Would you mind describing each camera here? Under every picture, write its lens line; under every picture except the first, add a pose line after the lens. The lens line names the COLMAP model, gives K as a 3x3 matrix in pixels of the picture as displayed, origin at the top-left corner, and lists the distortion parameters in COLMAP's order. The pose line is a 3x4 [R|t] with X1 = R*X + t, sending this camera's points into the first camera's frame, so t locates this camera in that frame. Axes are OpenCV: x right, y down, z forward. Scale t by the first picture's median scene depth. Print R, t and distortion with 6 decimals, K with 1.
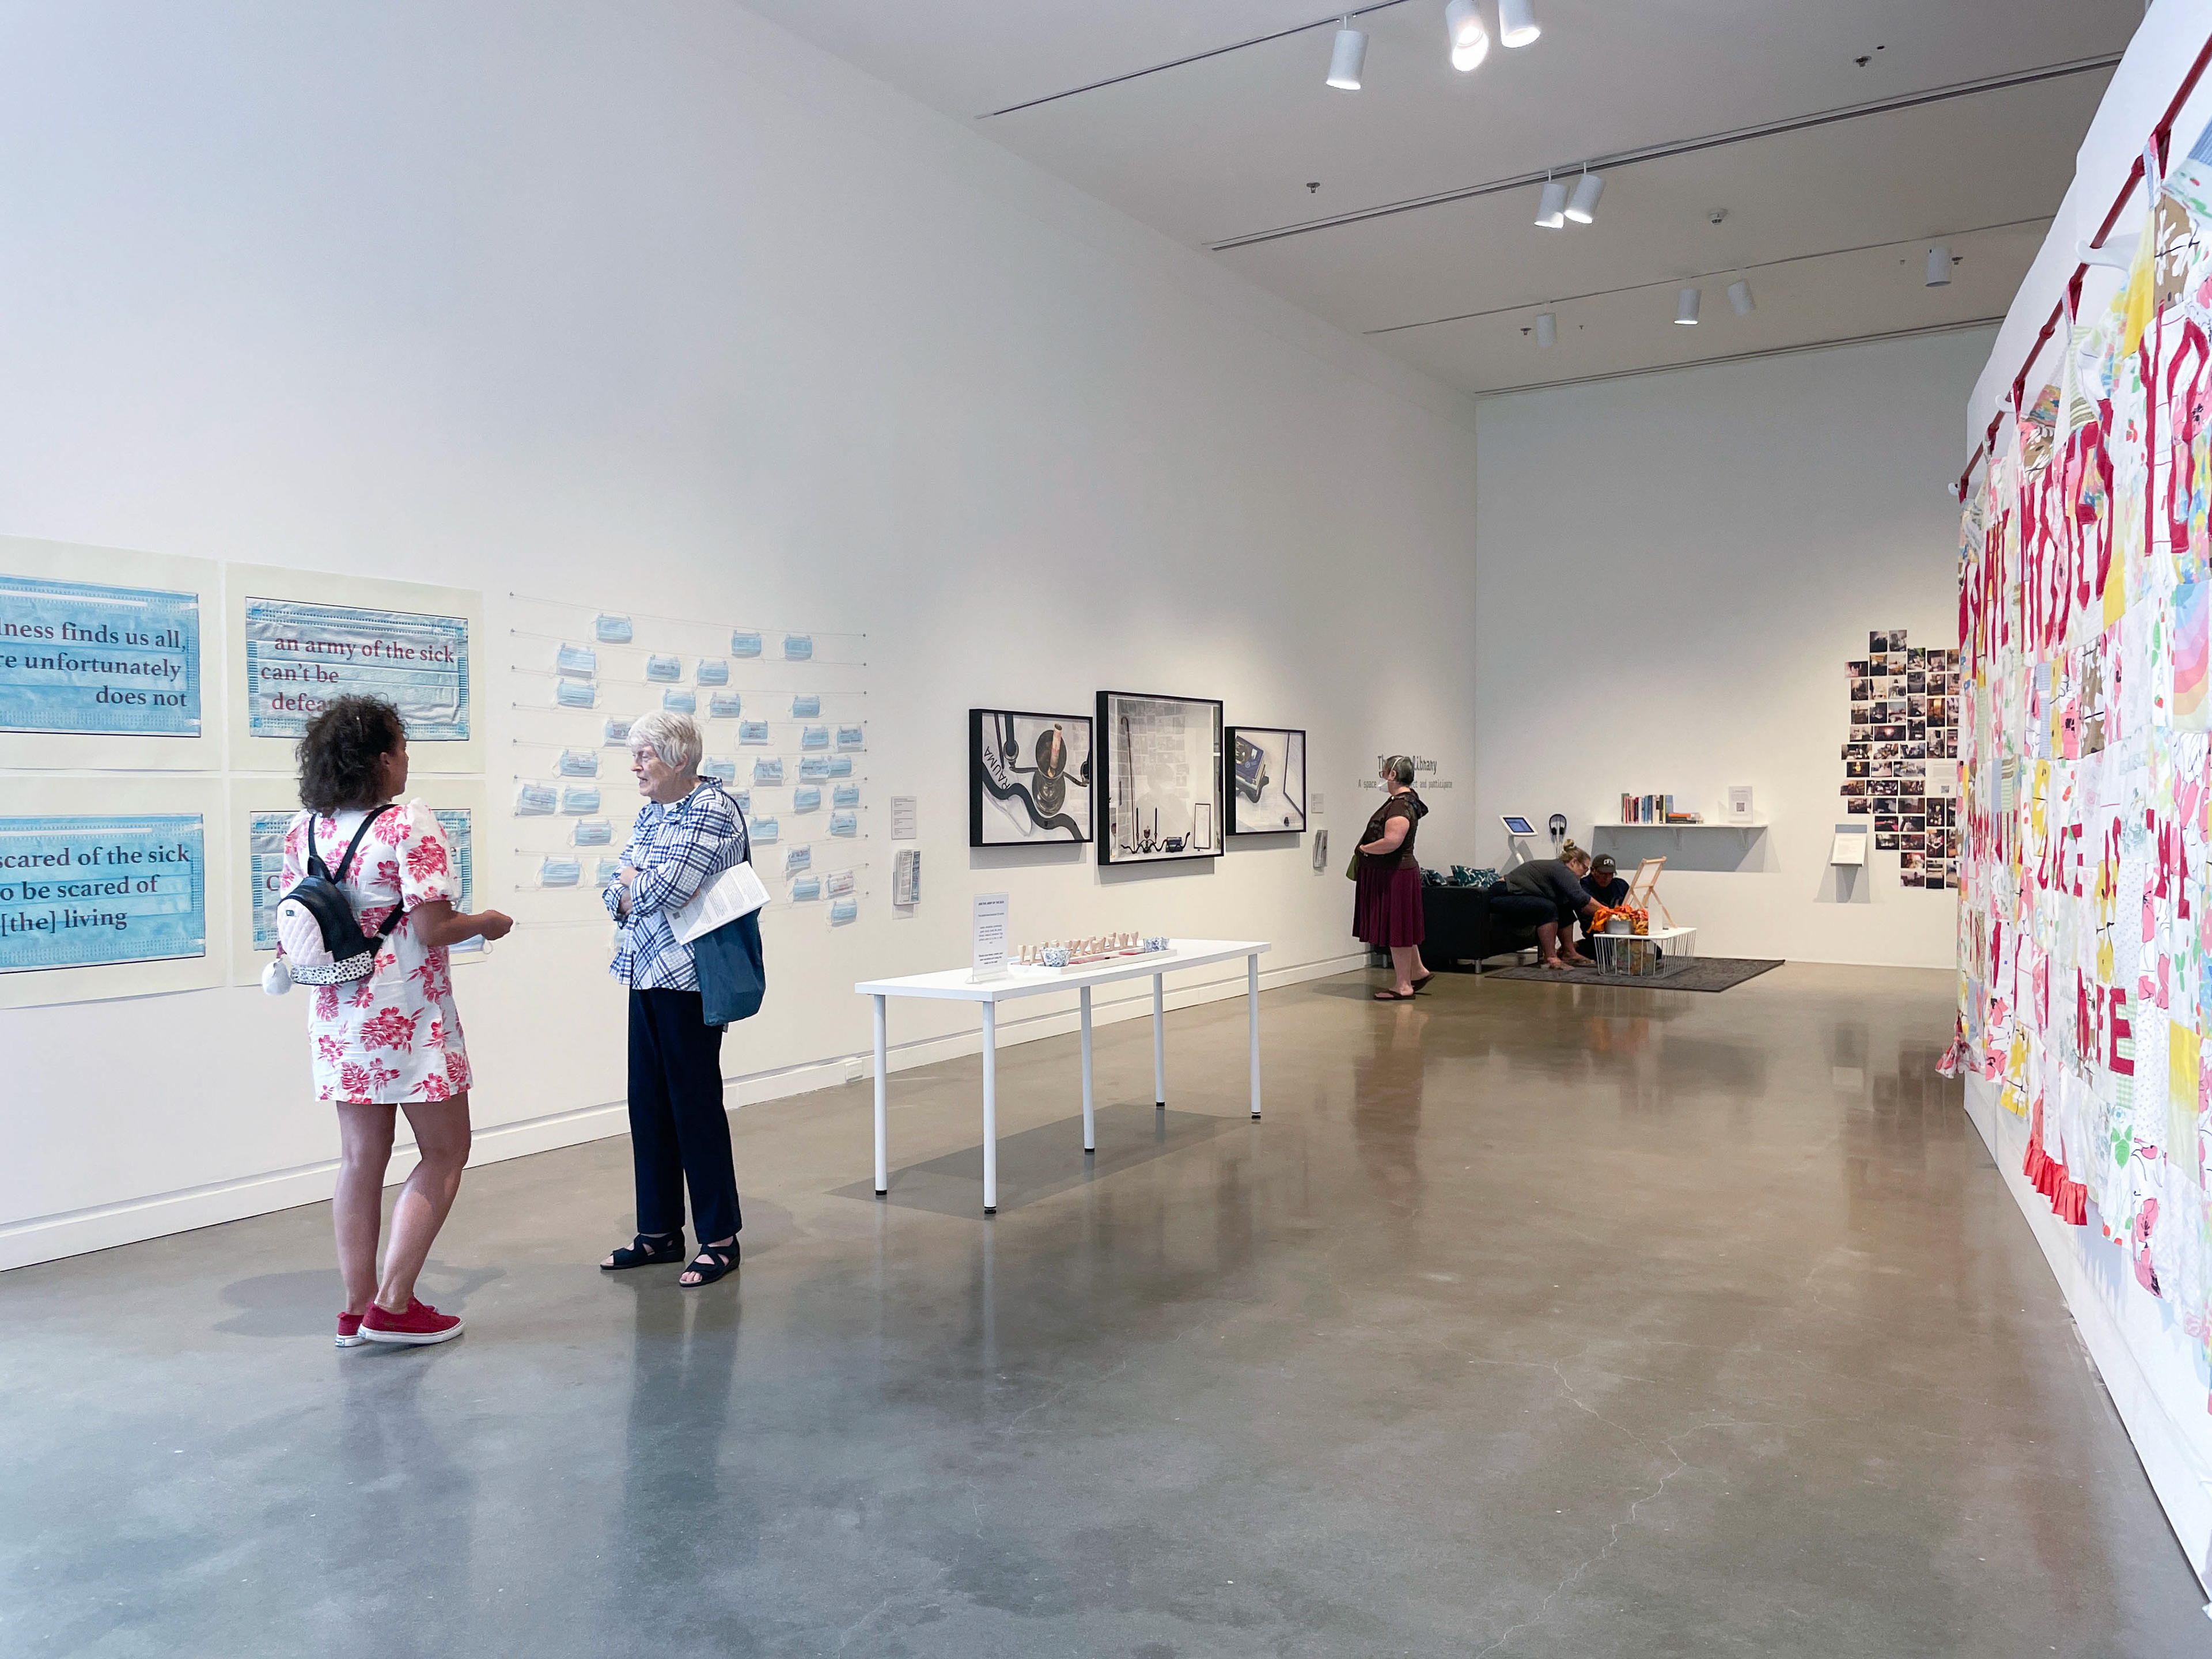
lens RADIAL K [[1674.2, 0, 1126.3], [0, 1674.2, 829.7], [0, 0, 1]] dist [0.094534, -0.135956]
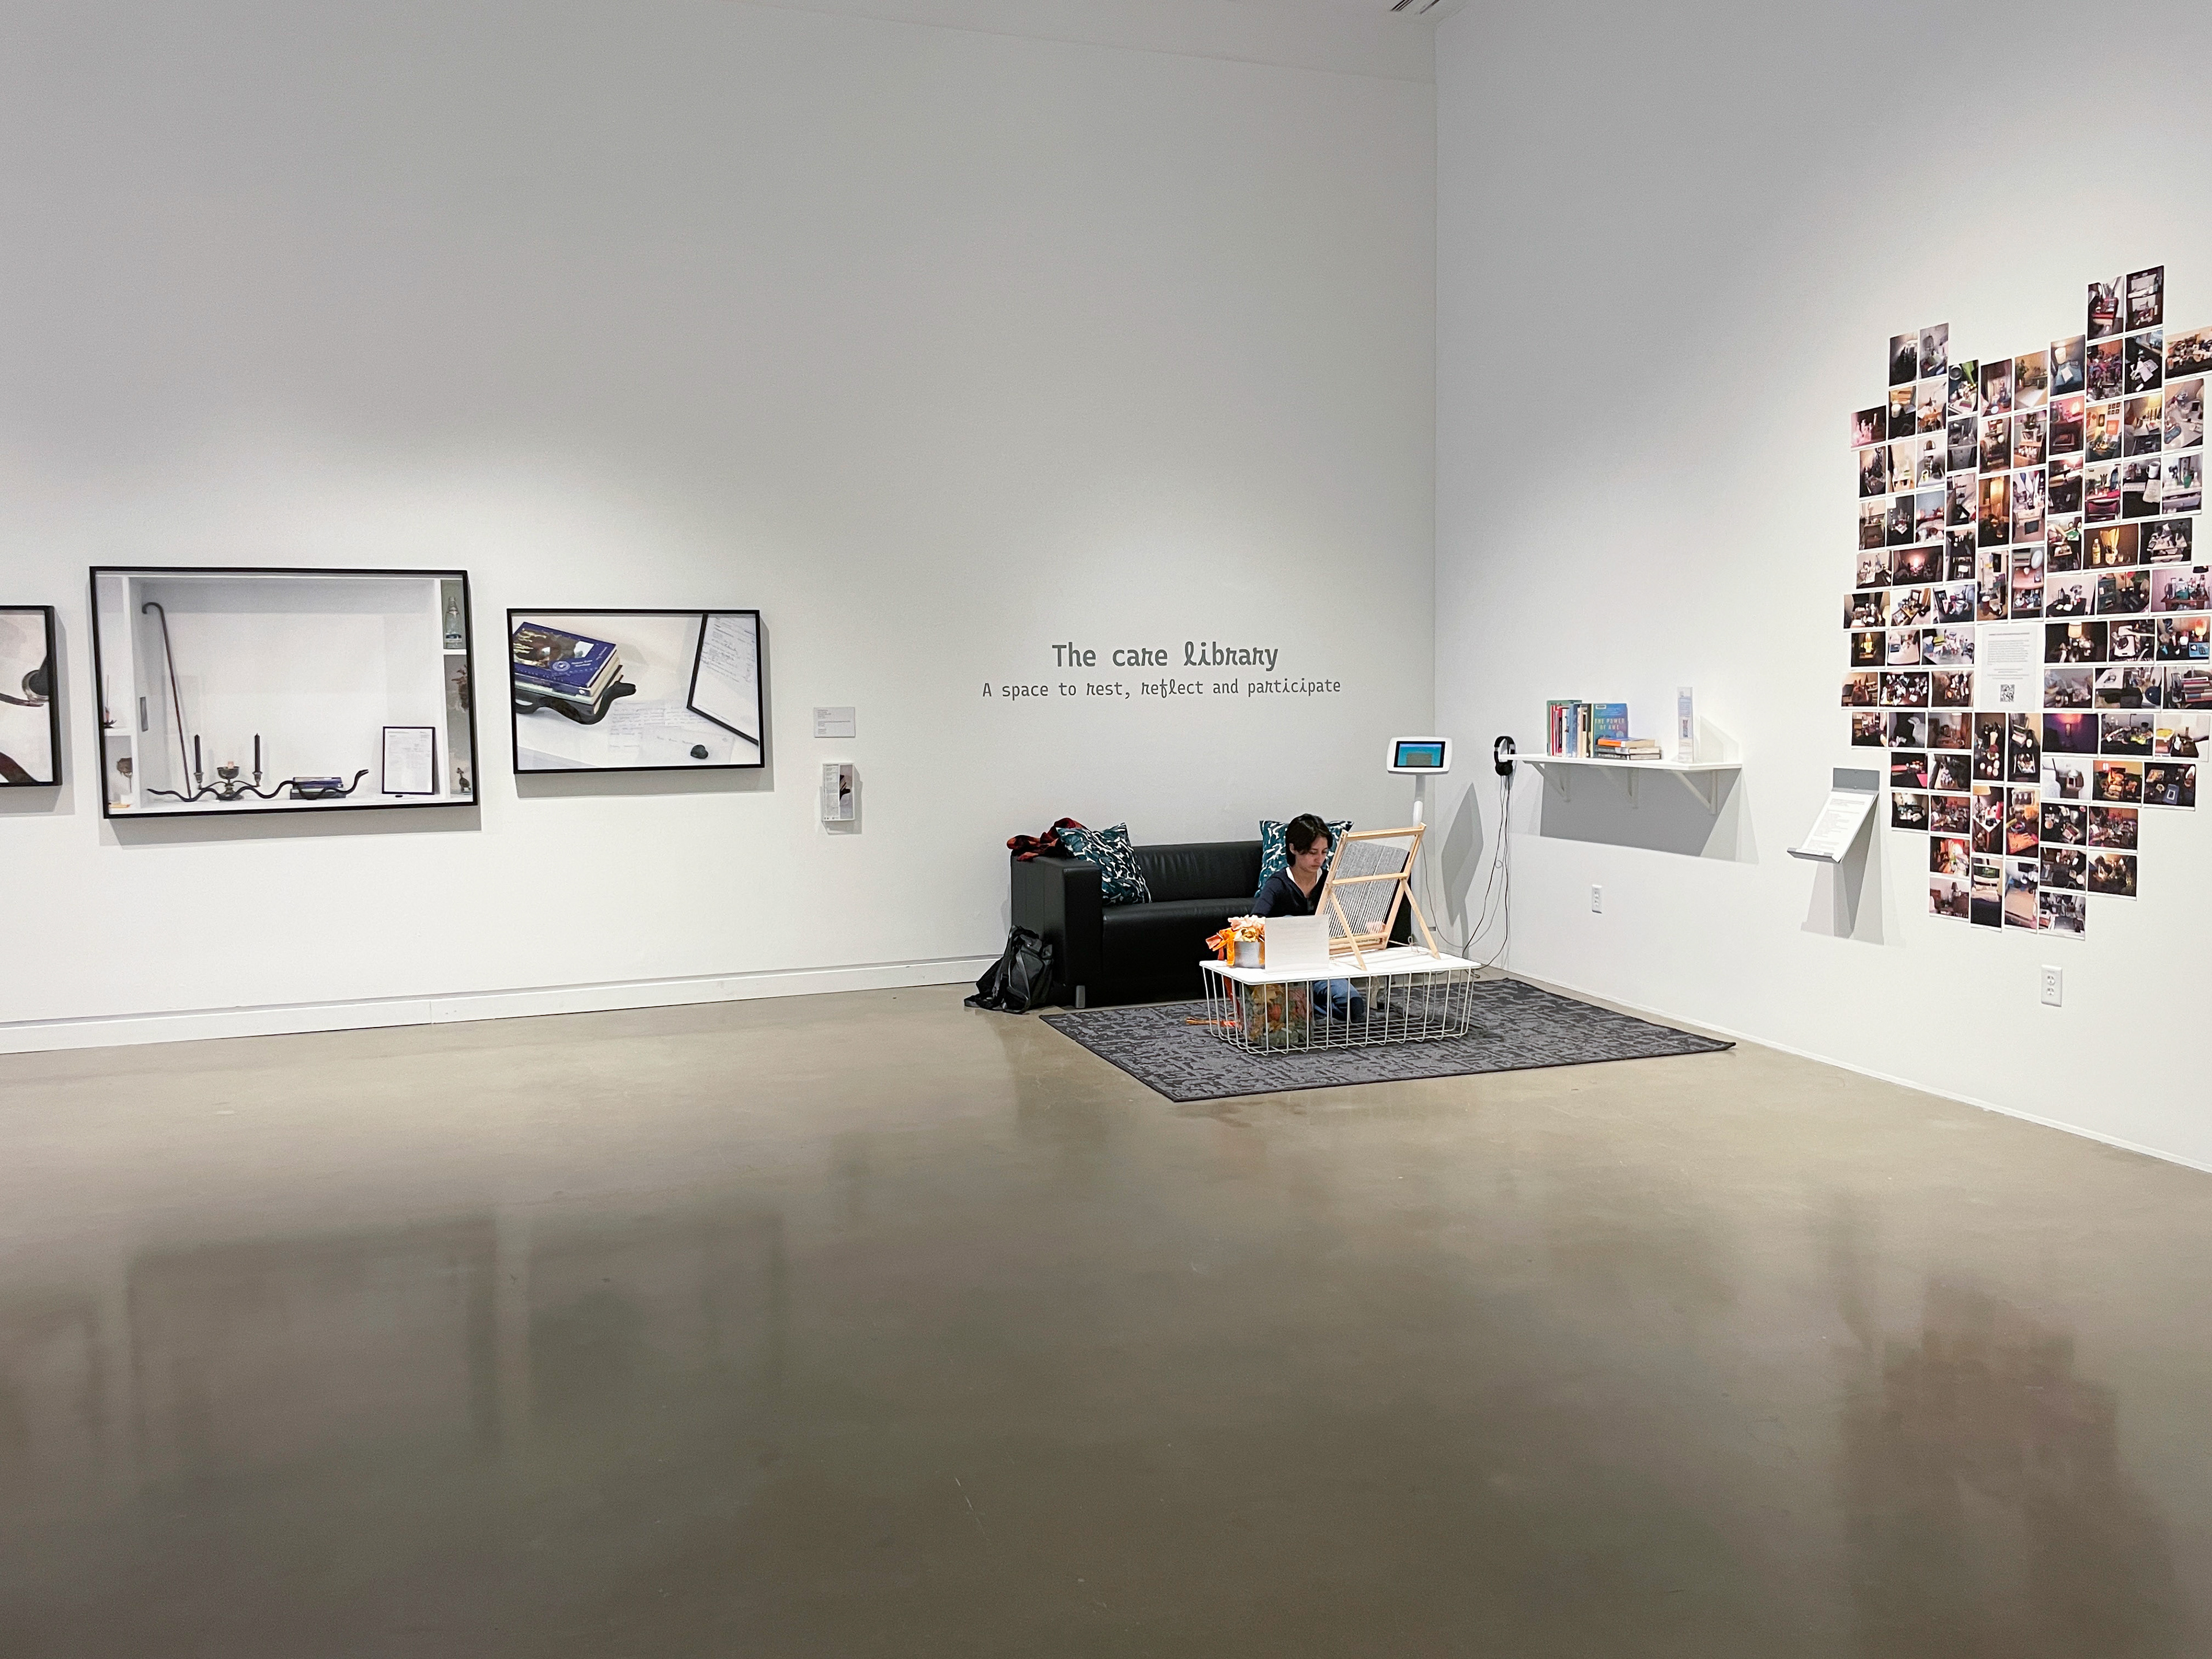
lens RADIAL K [[1674.2, 0, 1138.6], [0, 1674.2, 806.6], [0, 0, 1]] dist [0.094534, -0.135956]
pose [[0.786385, 0.035409, -0.616721, 0.828346], [-0.003844, 0.998617, 0.052434, -0.024368], [0.617725, -0.038862, 0.785434, 0.769232]]
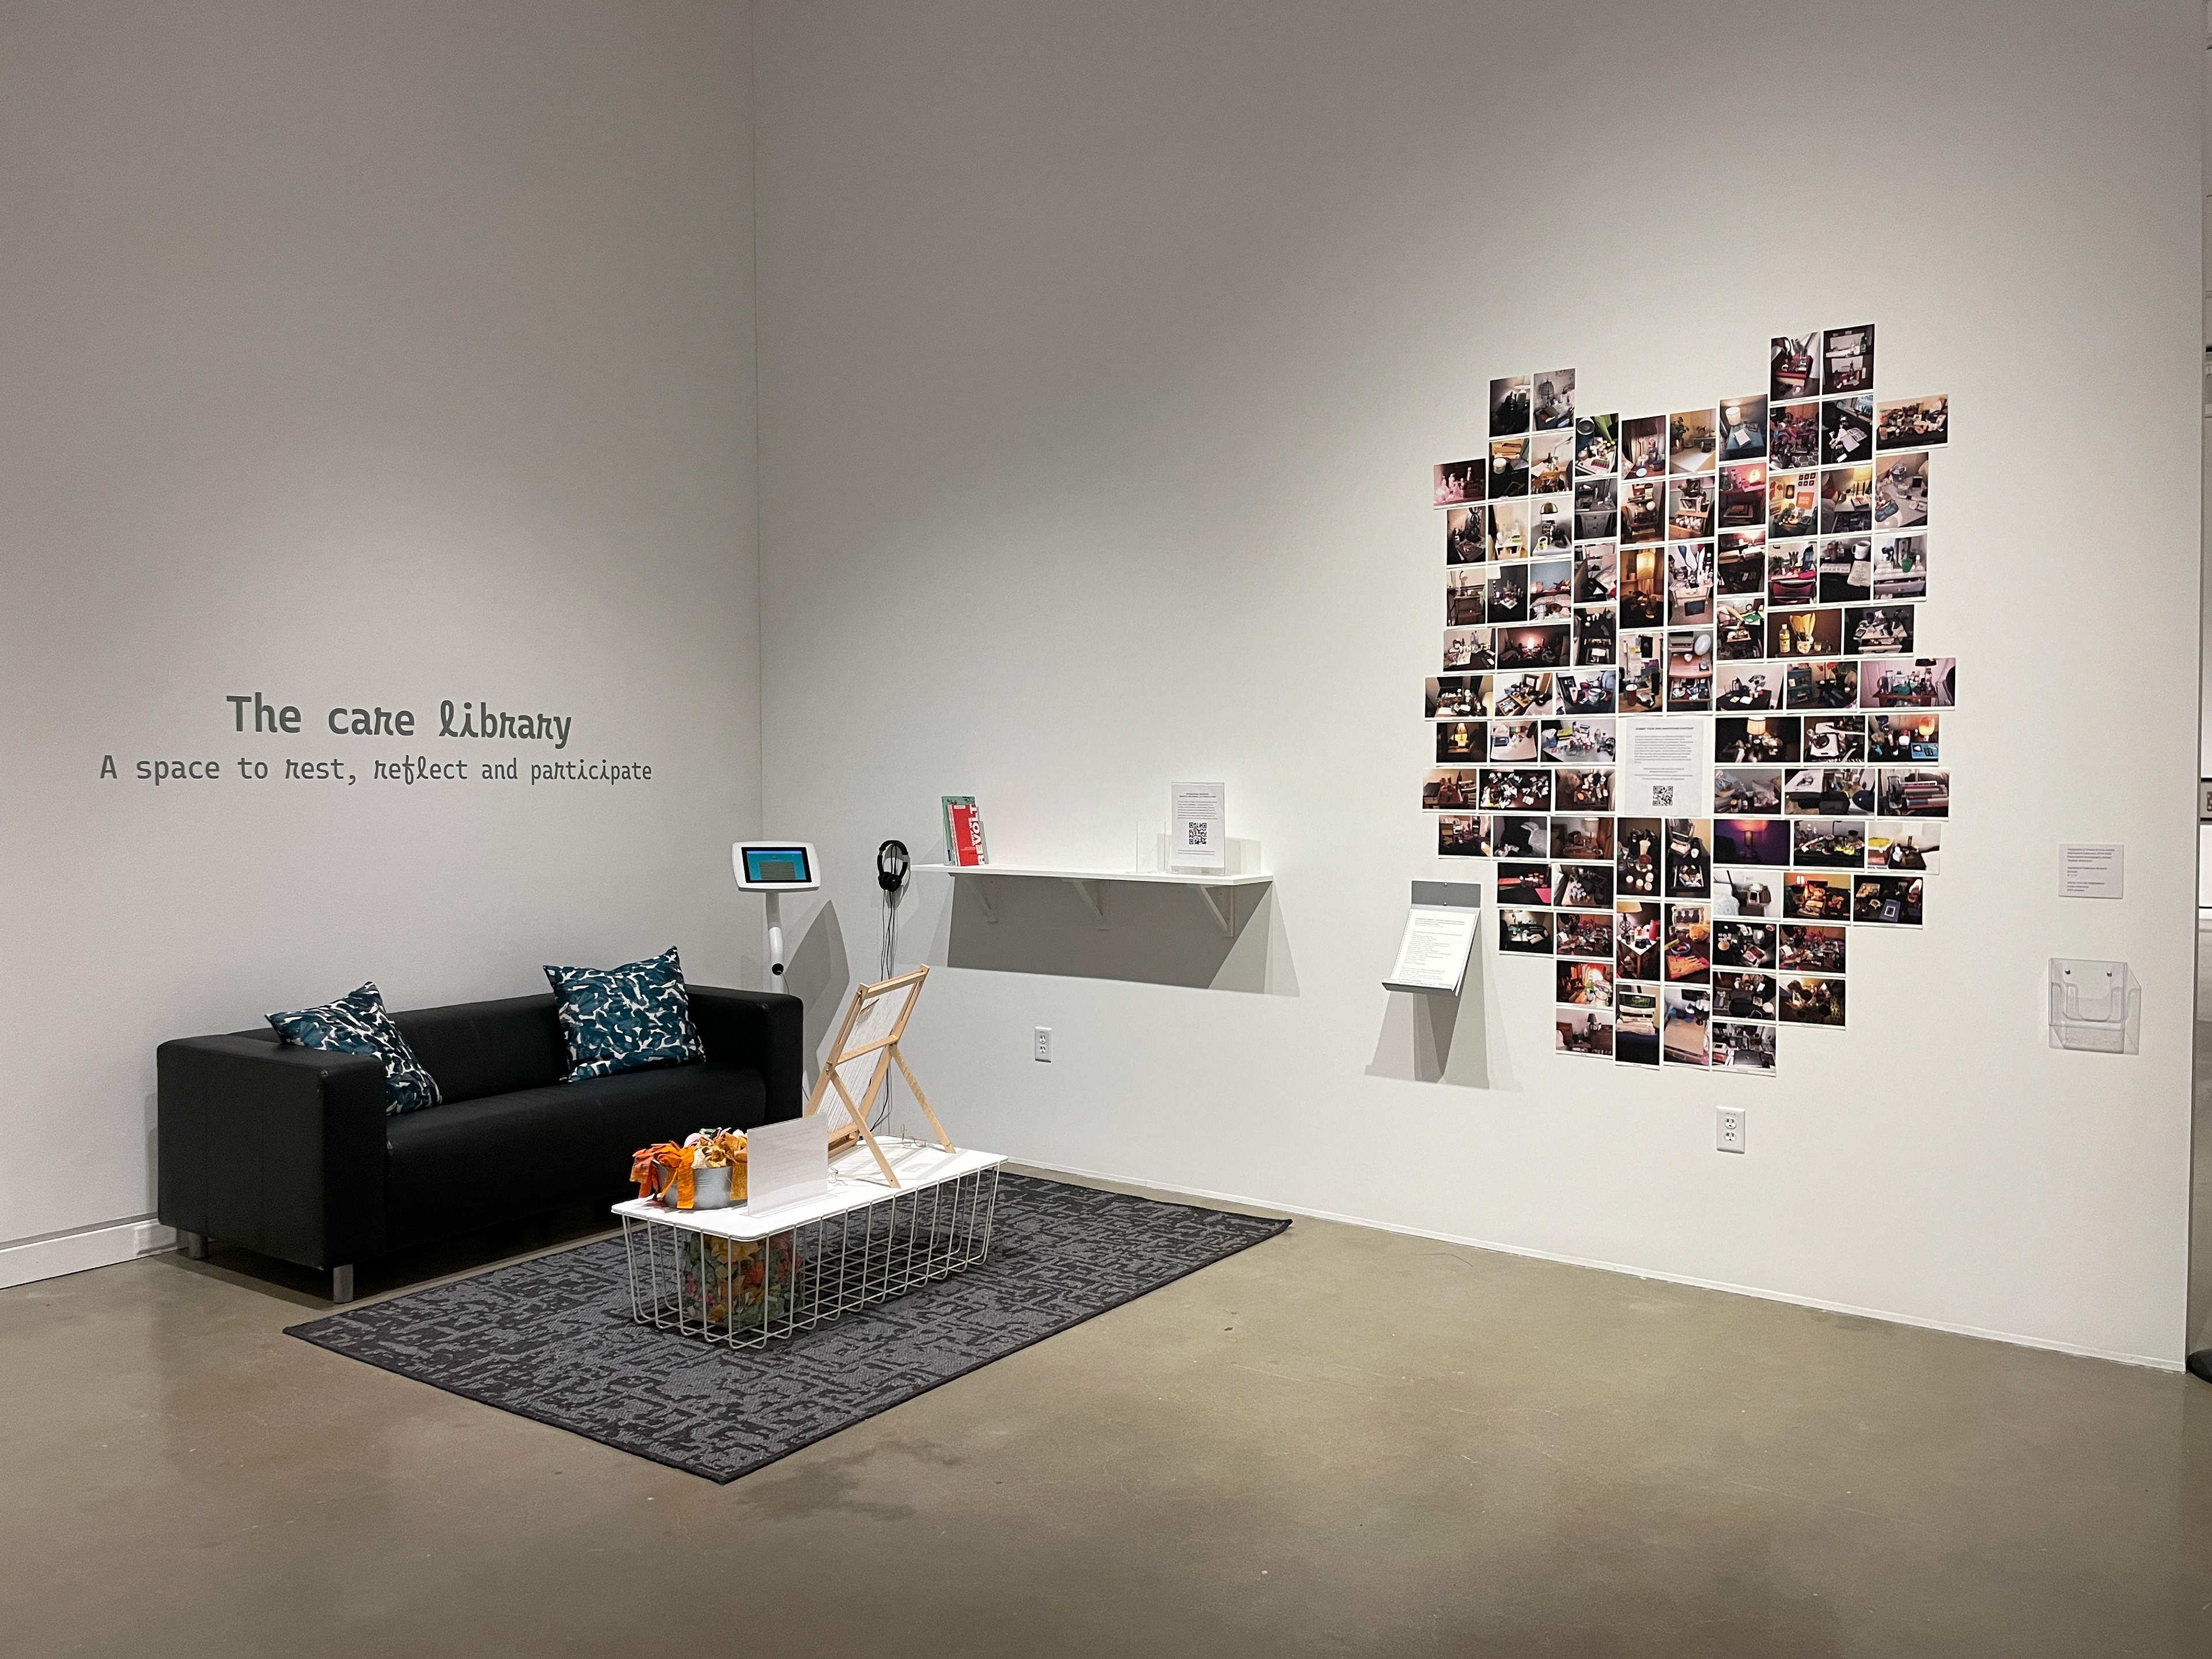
lens RADIAL K [[1674.2, 0, 1132.3], [0, 1674.2, 832.6], [0, 0, 1]] dist [0.094534, -0.135956]
pose [[0.999046, 0.008389, -0.042856, 0.551869], [-0.007983, 0.999922, 0.009629, -0.026452], [0.042934, -0.009277, 0.999035, 0.905818]]
